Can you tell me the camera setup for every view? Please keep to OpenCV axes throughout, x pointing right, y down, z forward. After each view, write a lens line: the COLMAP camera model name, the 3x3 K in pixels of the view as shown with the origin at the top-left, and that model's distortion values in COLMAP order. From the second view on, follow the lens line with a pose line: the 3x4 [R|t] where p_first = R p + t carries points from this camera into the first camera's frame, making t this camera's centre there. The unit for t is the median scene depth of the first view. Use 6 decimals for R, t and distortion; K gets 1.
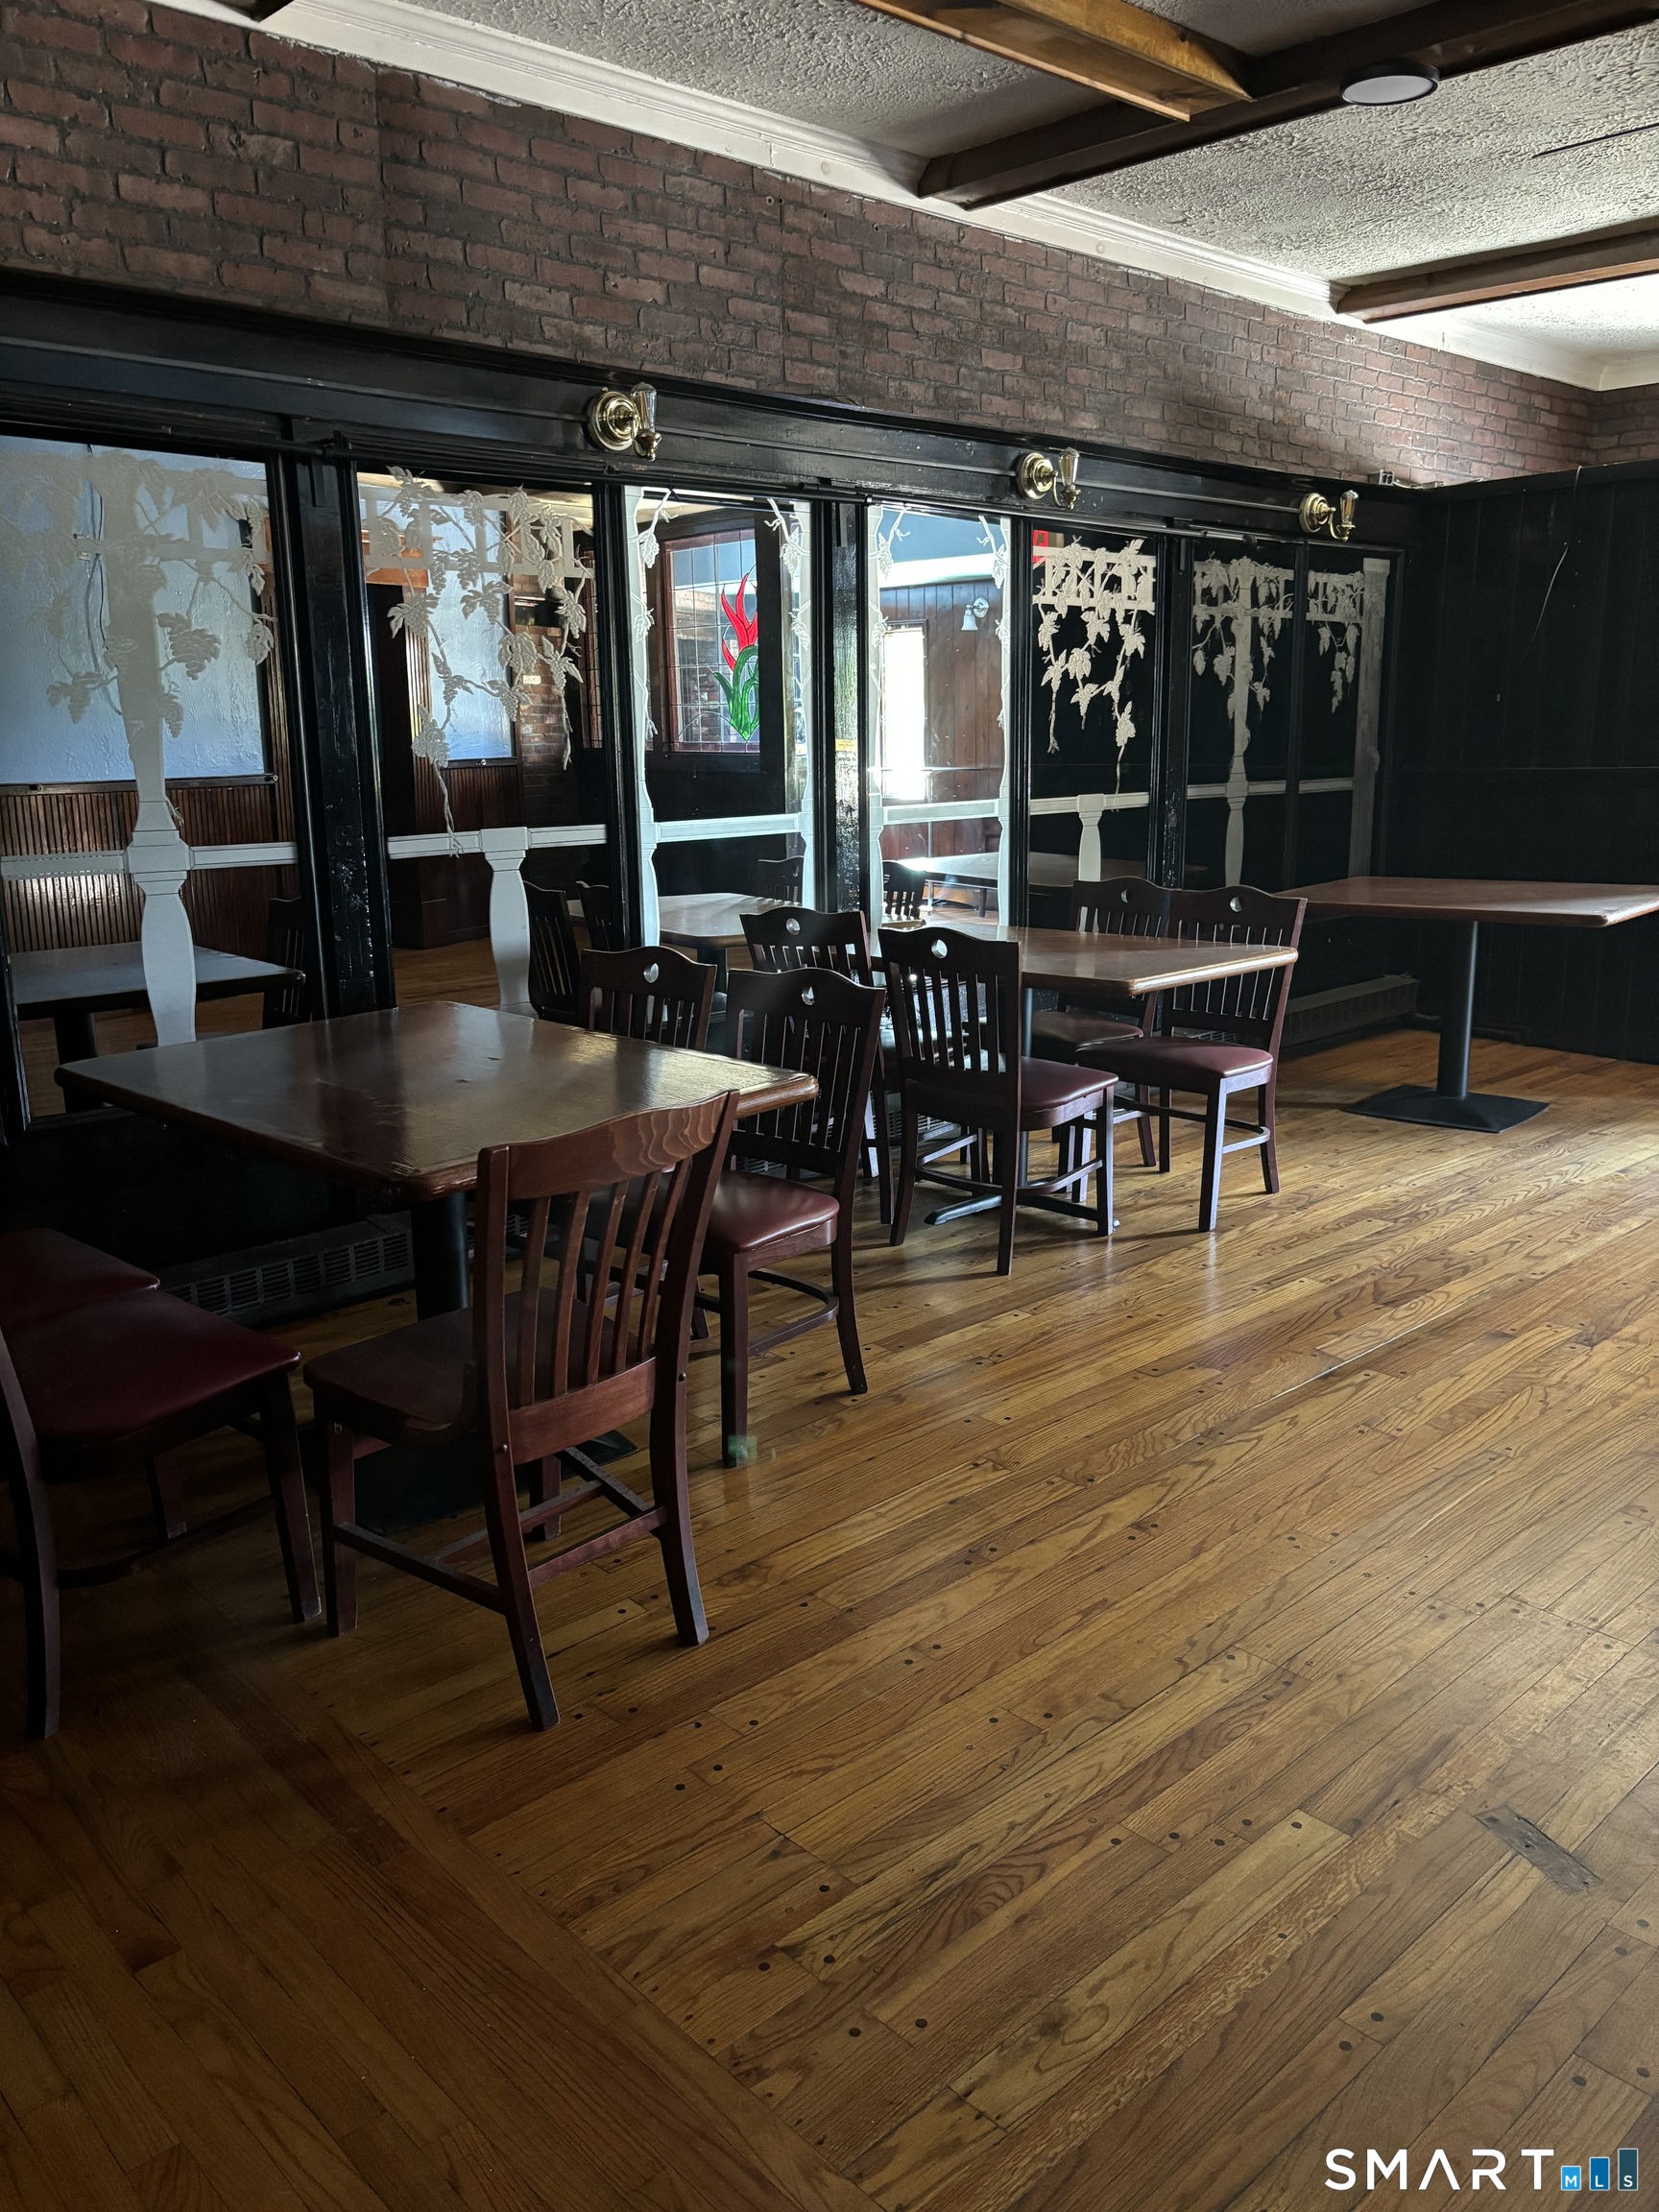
lens RADIAL K [[1676.4, 0, 839.9], [0, 1676.4, 1104.6], [0, 0, 1]] dist [0.026797, -0.023810]
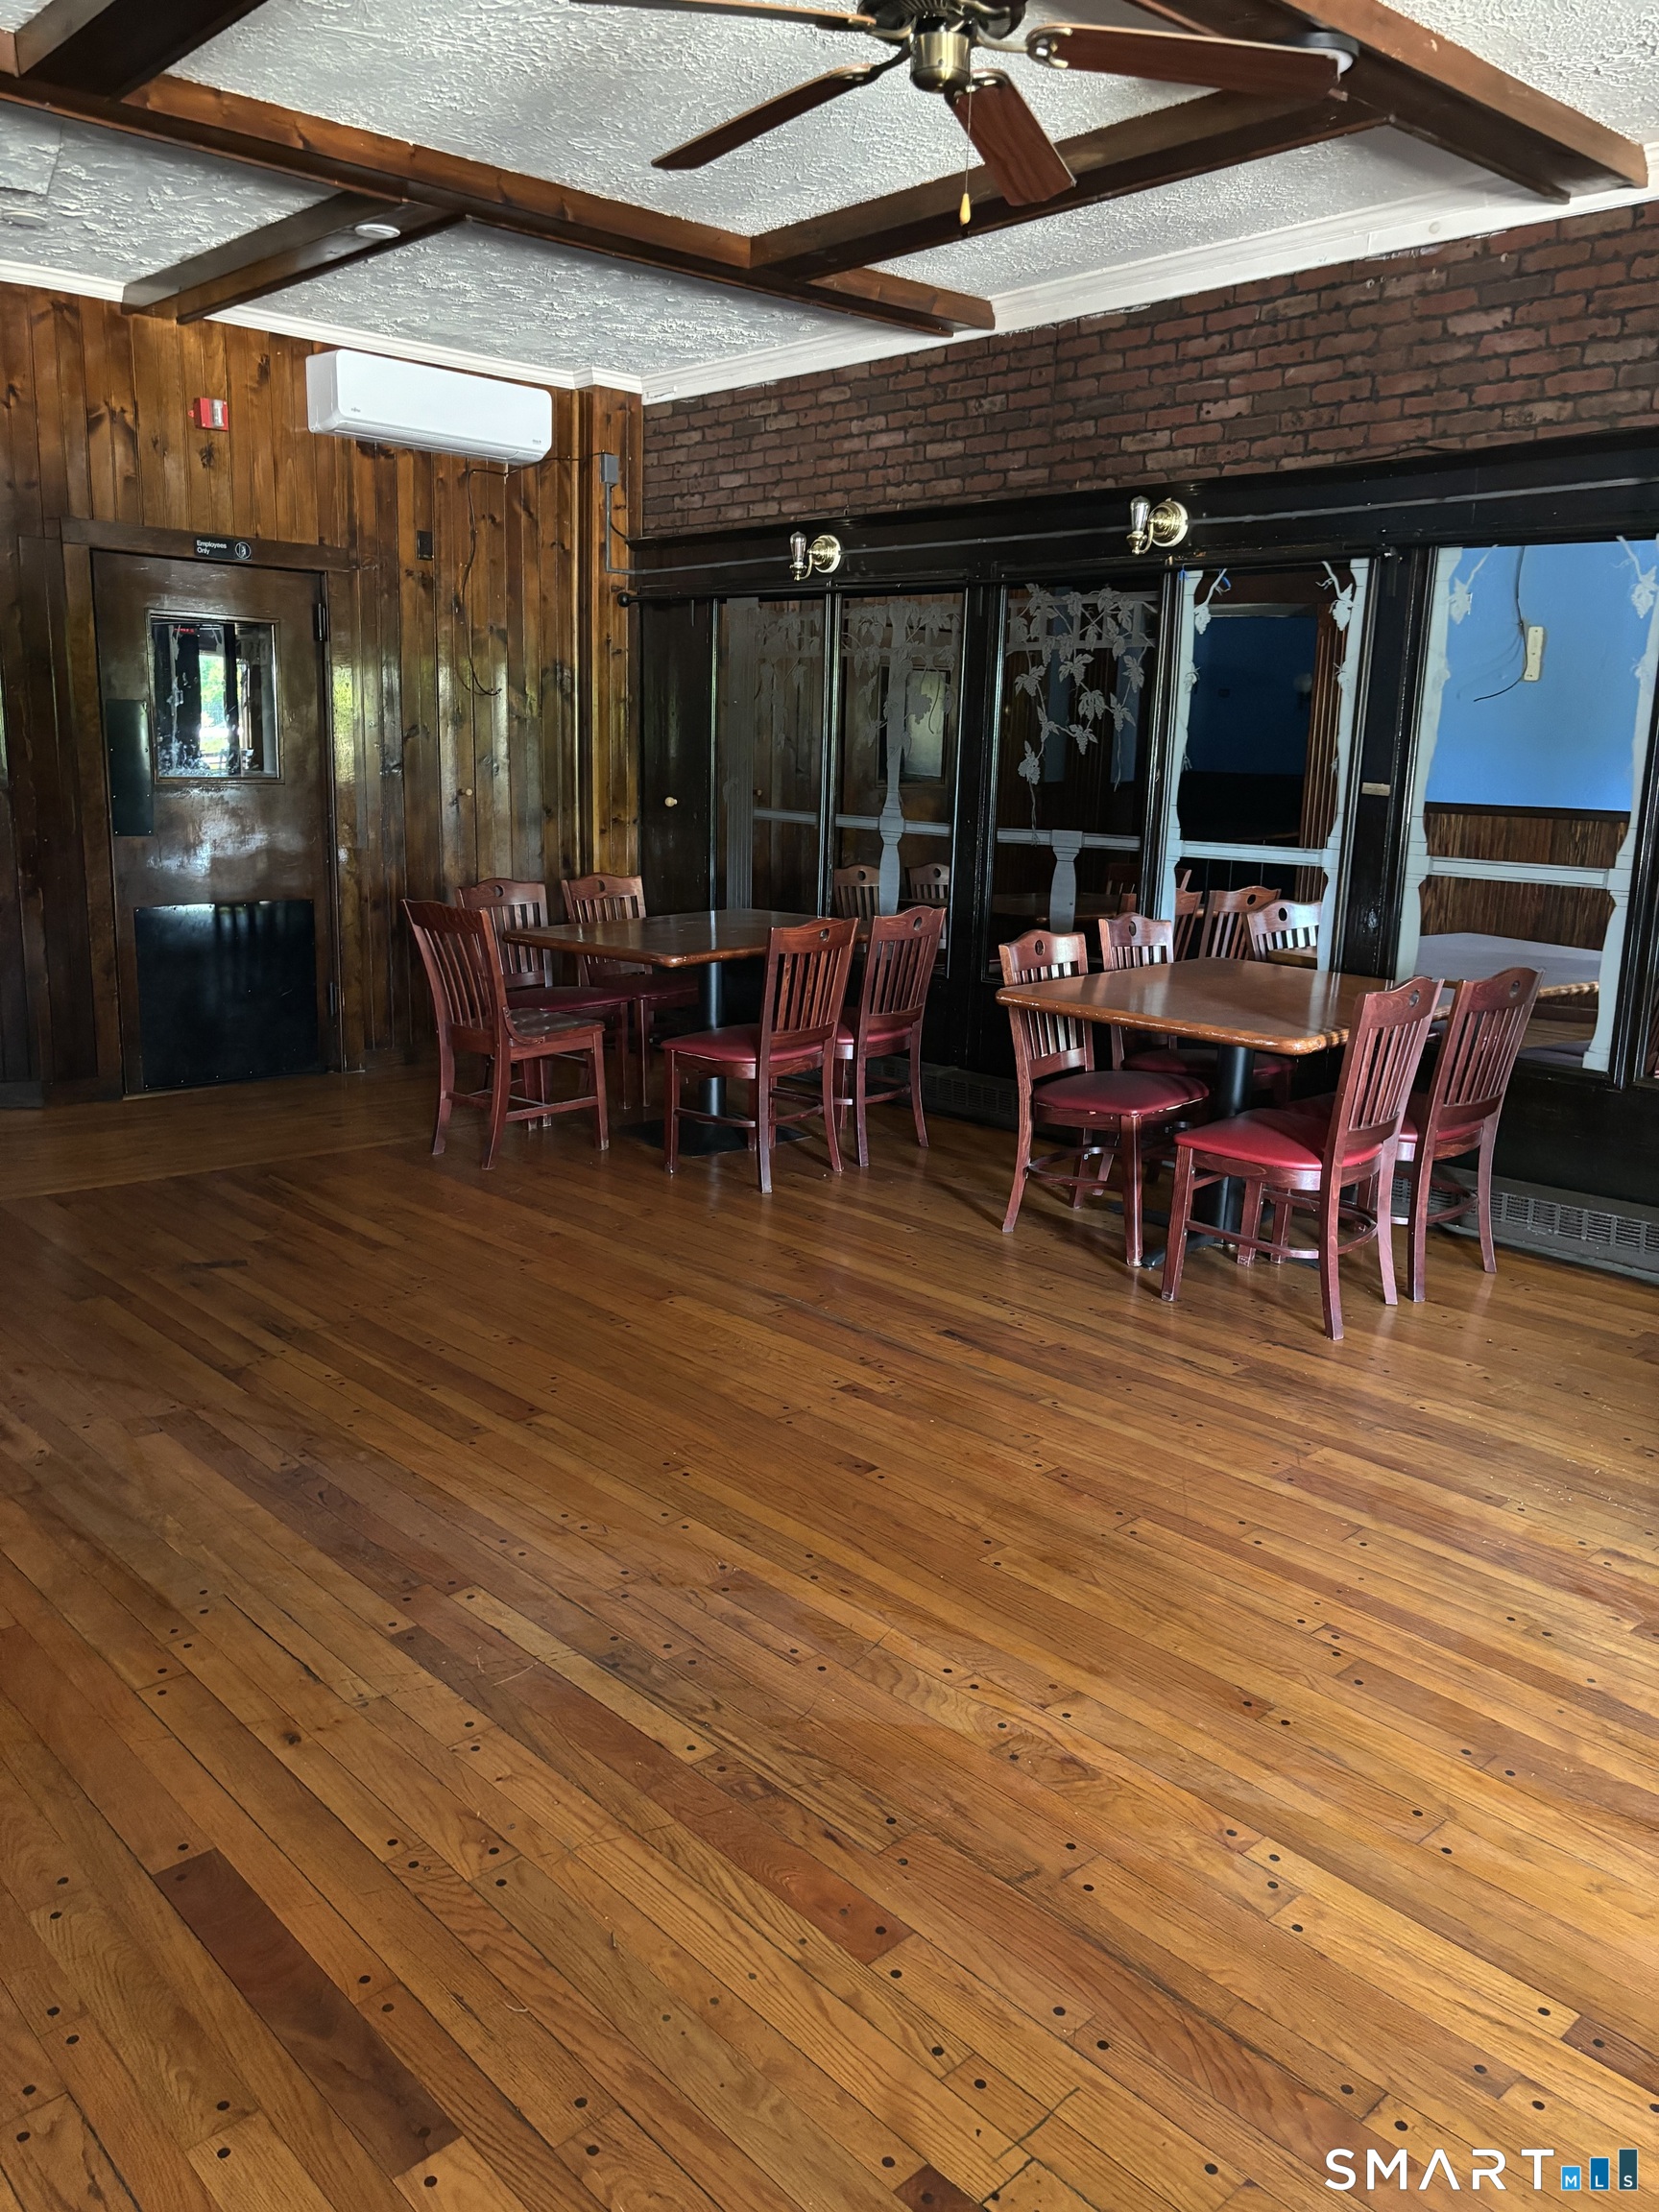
lens RADIAL K [[1676.4, 0, 812.1], [0, 1676.4, 1097.3], [0, 0, 1]] dist [0.026797, -0.023810]
pose [[-0.006000, 0.226773, -0.973929, 0.920931], [-0.242012, 0.944664, 0.221450, -0.161106], [0.970255, 0.237031, 0.049214, 0.589814]]
